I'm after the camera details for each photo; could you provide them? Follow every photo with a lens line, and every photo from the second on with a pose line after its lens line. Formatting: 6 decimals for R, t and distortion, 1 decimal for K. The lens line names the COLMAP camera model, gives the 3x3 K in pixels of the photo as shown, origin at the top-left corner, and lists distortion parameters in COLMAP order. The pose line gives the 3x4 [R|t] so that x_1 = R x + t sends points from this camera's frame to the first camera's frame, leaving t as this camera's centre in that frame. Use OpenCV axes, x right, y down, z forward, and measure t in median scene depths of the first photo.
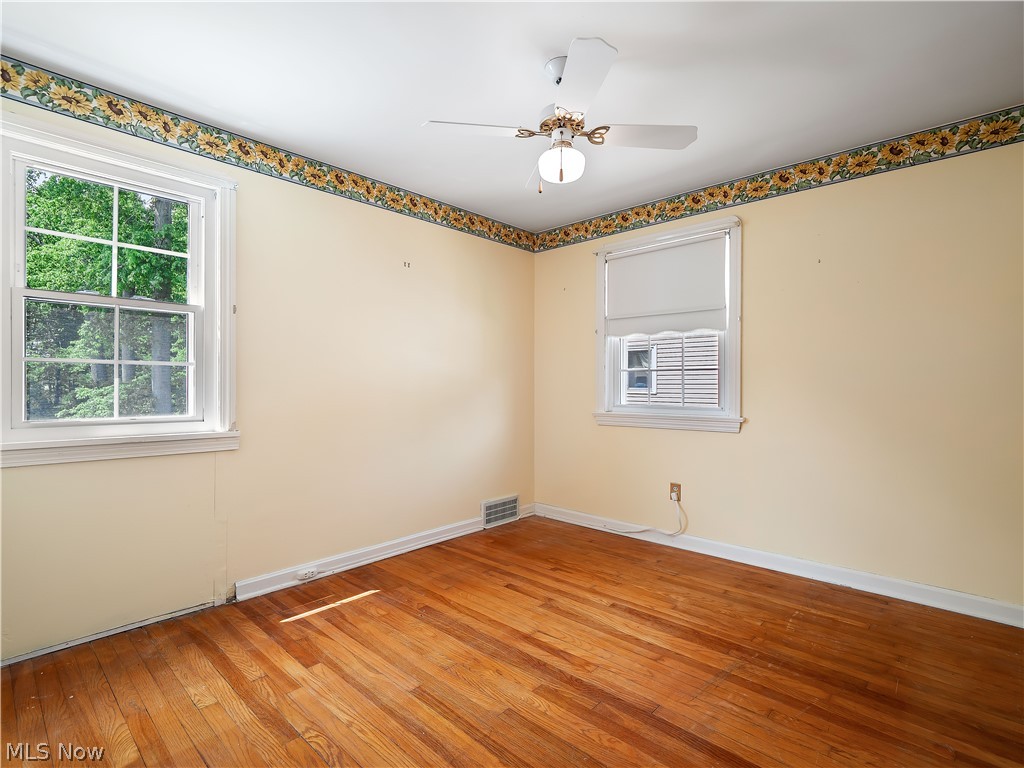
lens RADIAL K [[501.3, 0, 507.2], [0, 501.3, 389.0], [0, 0, 1]] dist [0.000776, 0.000035]
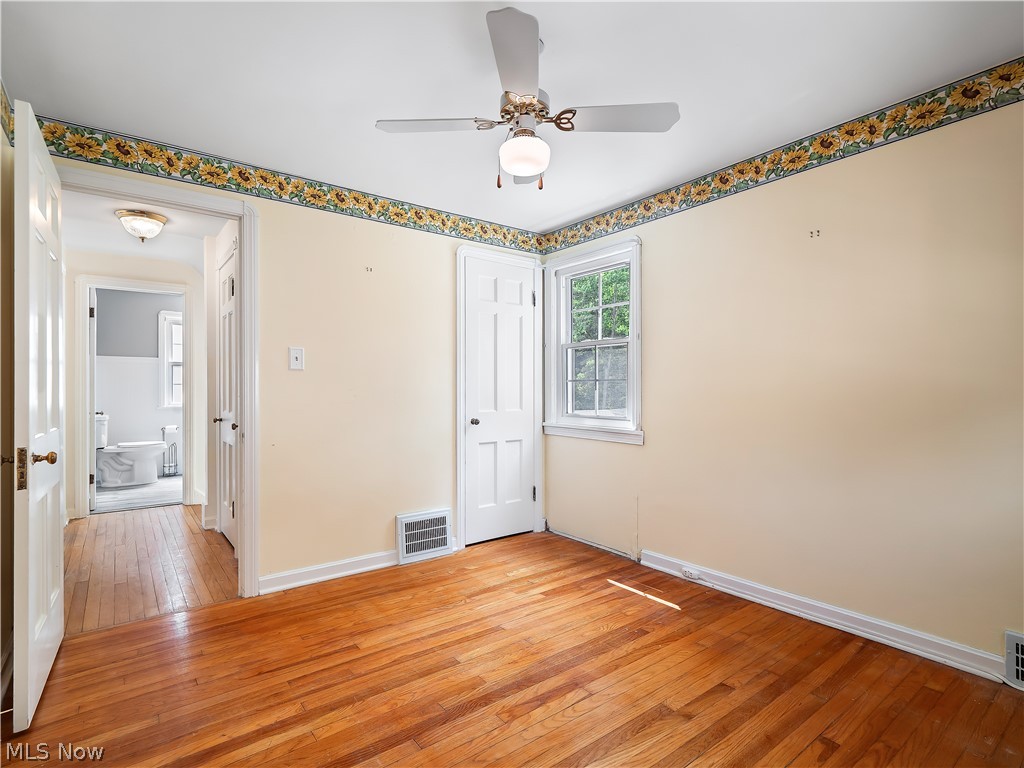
lens RADIAL K [[520.2, 0, 510.6], [0, 520.2, 383.6], [0, 0, 1]] dist [0.011686, -0.000618]
pose [[-0.164300, -0.013345, -0.986320, 0.877600], [-0.008554, 0.999890, -0.012104, -0.015938], [0.986373, 0.006448, -0.164396, 0.940675]]
